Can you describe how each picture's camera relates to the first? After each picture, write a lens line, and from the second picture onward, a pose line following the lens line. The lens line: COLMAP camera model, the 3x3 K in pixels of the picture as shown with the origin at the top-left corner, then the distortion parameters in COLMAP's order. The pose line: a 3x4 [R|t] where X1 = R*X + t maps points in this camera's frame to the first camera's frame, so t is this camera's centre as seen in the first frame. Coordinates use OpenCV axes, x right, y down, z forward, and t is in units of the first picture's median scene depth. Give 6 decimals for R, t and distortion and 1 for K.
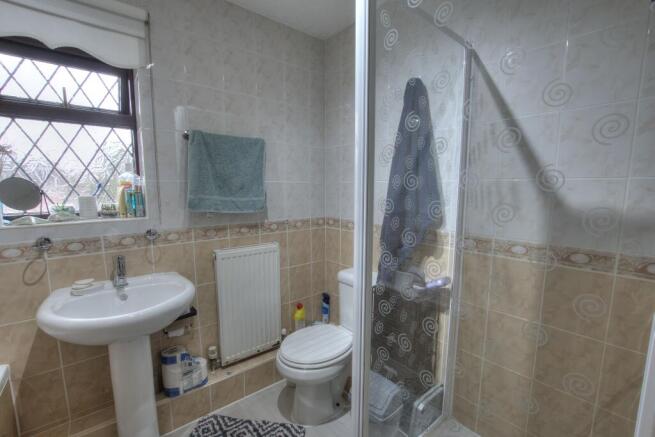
lens RADIAL K [[291.0, 0, 325.5], [0, 291.0, 221.6], [0, 0, 1]] dist [-0.014888, 0.000011]
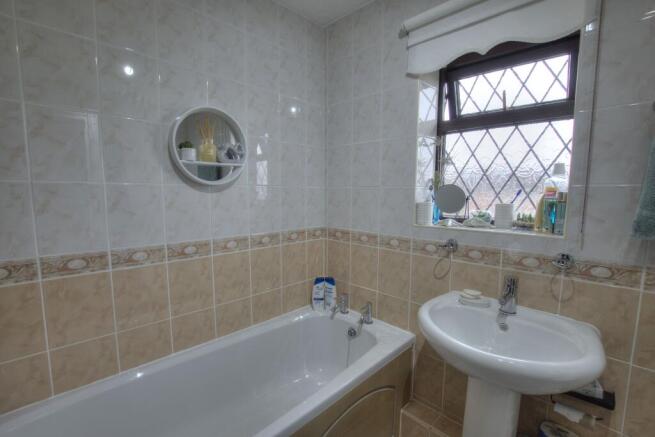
lens RADIAL K [[291.0, 0, 325.5], [0, 291.0, 221.6], [0, 0, 1]] dist [-0.014888, 0.000011]
pose [[0.103687, 0.107831, -0.988747, 0.034796], [-0.123613, 0.987795, 0.094764, -0.048773], [0.986899, 0.112396, 0.115751, 0.336591]]
